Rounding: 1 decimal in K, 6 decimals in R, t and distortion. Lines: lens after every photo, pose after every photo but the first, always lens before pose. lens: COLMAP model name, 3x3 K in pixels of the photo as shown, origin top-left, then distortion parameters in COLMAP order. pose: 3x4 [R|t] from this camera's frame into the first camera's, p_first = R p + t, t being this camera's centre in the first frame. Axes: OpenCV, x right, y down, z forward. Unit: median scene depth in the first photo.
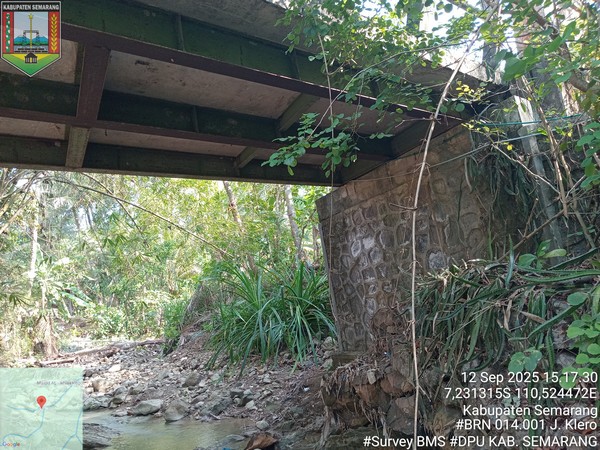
lens RADIAL K [[444.3, 0, 300.0], [0, 444.3, 225.0], [0, 0, 1]] dist [0.029836, -0.084095]
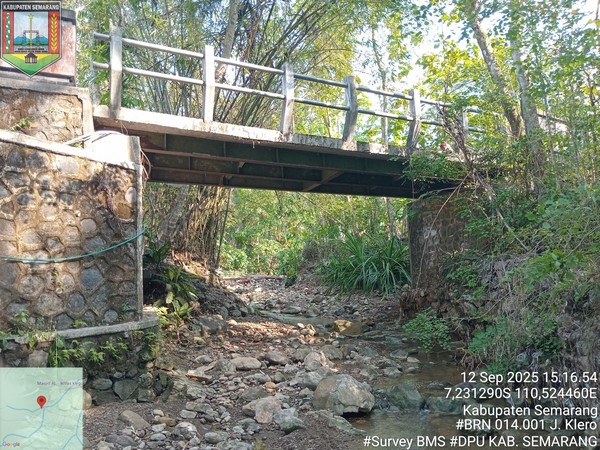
lens RADIAL K [[435.7, 0, 300.0], [0, 435.7, 225.0], [0, 0, 1]] dist [0.003961, 0.000337]
pose [[0.975338, 0.106337, -0.193412, -0.020141], [-0.088118, 0.991027, 0.100502, -0.061560], [0.202363, -0.080981, 0.975957, -0.439402]]
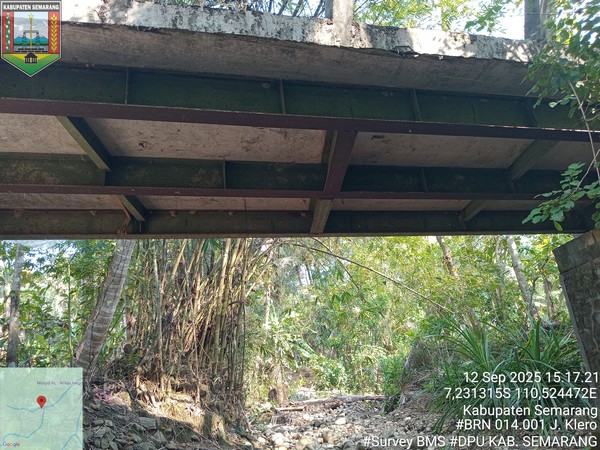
lens RADIAL K [[444.3, 0, 300.0], [0, 444.3, 225.0], [0, 0, 1]] dist [0.029836, -0.084095]
pose [[0.896941, -0.076994, -0.435396, -0.016135], [0.024102, 0.991772, -0.125729, -0.002922], [0.441494, 0.102278, 0.891416, -0.013946]]
